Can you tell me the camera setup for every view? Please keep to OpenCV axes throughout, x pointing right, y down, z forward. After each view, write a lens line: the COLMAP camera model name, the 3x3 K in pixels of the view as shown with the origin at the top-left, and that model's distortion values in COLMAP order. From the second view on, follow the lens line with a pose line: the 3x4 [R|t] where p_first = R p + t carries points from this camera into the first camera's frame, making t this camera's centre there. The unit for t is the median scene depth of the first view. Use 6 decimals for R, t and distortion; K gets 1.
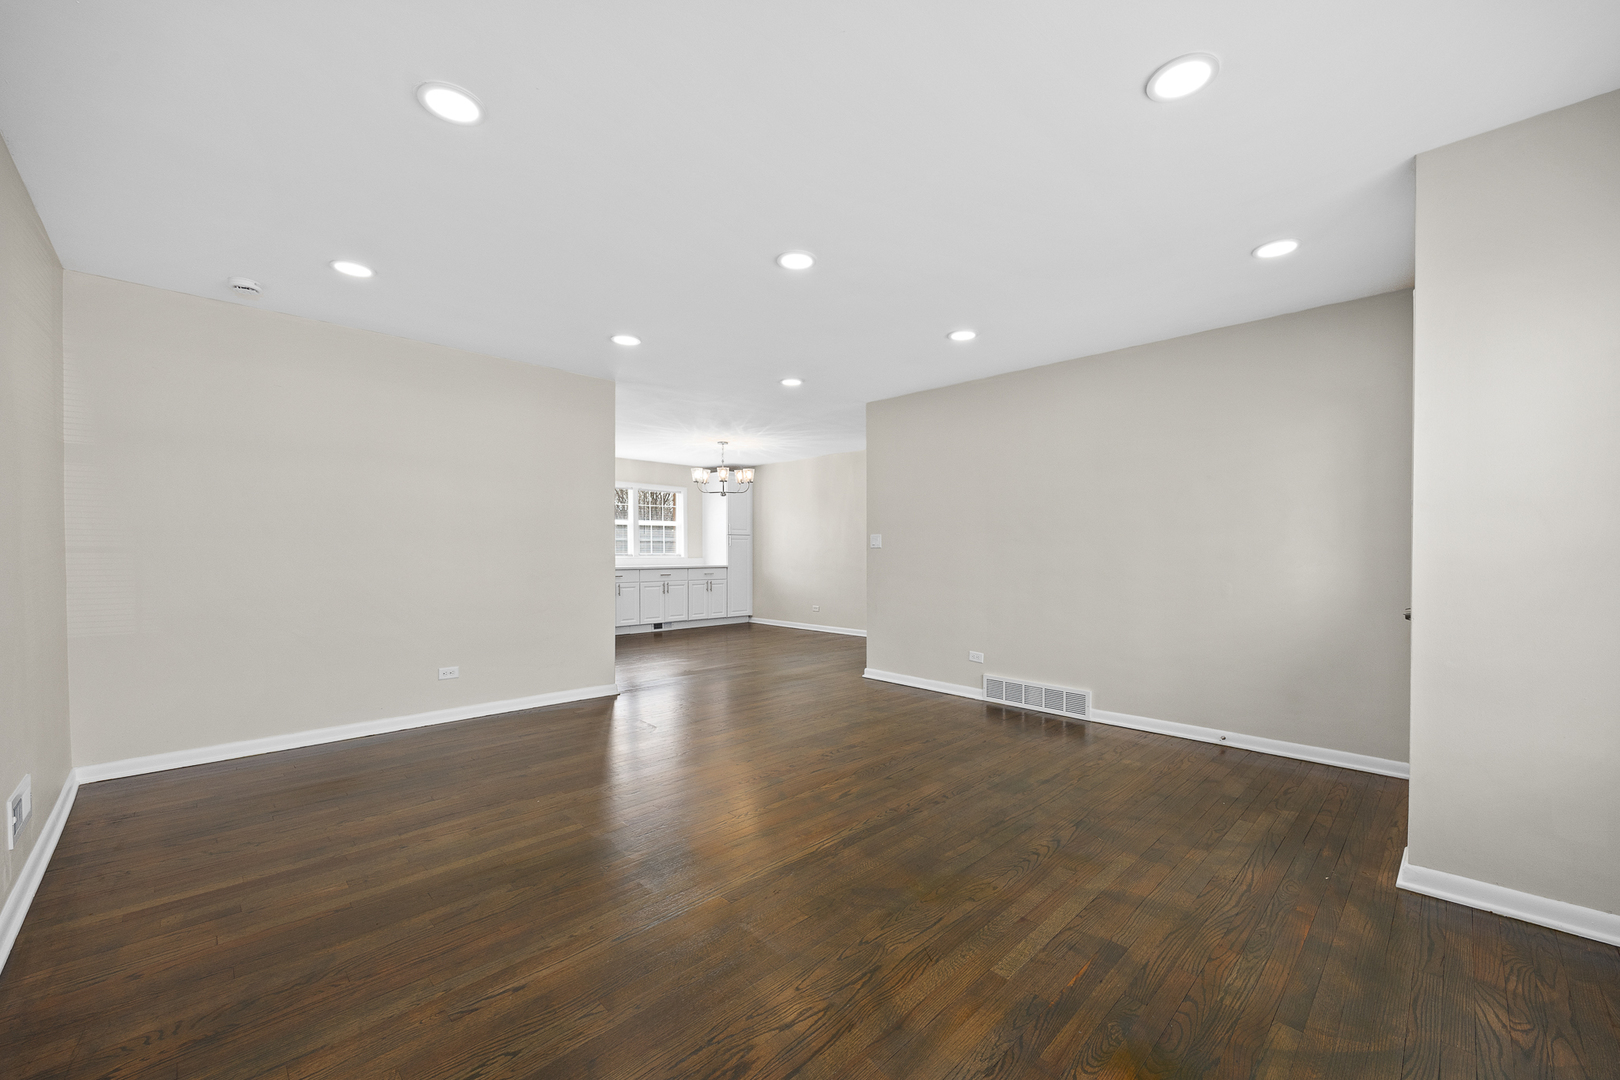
lens RADIAL K [[637.4, 0, 831.1], [0, 637.4, 567.2], [0, 0, 1]] dist [-0.011039, 0.000109]
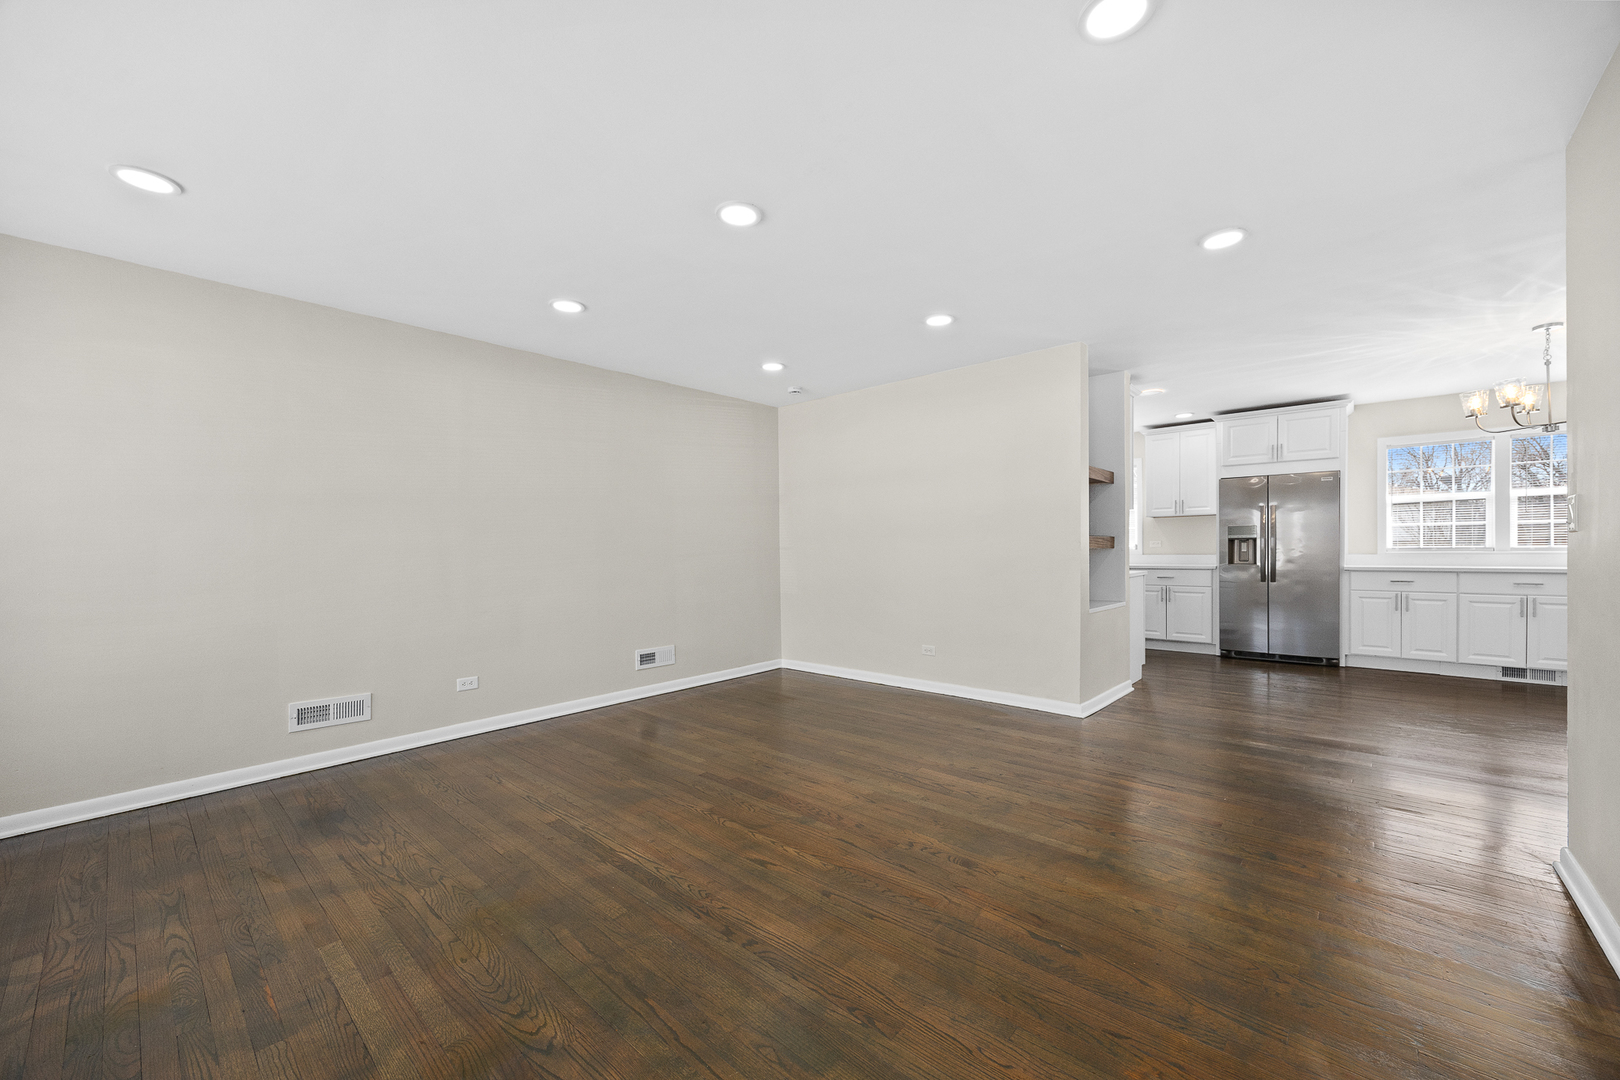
lens RADIAL K [[627.2, 0, 807.5], [0, 627.2, 554.9], [0, 0, 1]] dist [-0.007756, -0.000003]
pose [[0.047967, 0.010599, -0.998793, 0.258736], [-0.016409, 0.999817, 0.009822, -0.008802], [0.998714, 0.015918, 0.048132, 0.334009]]
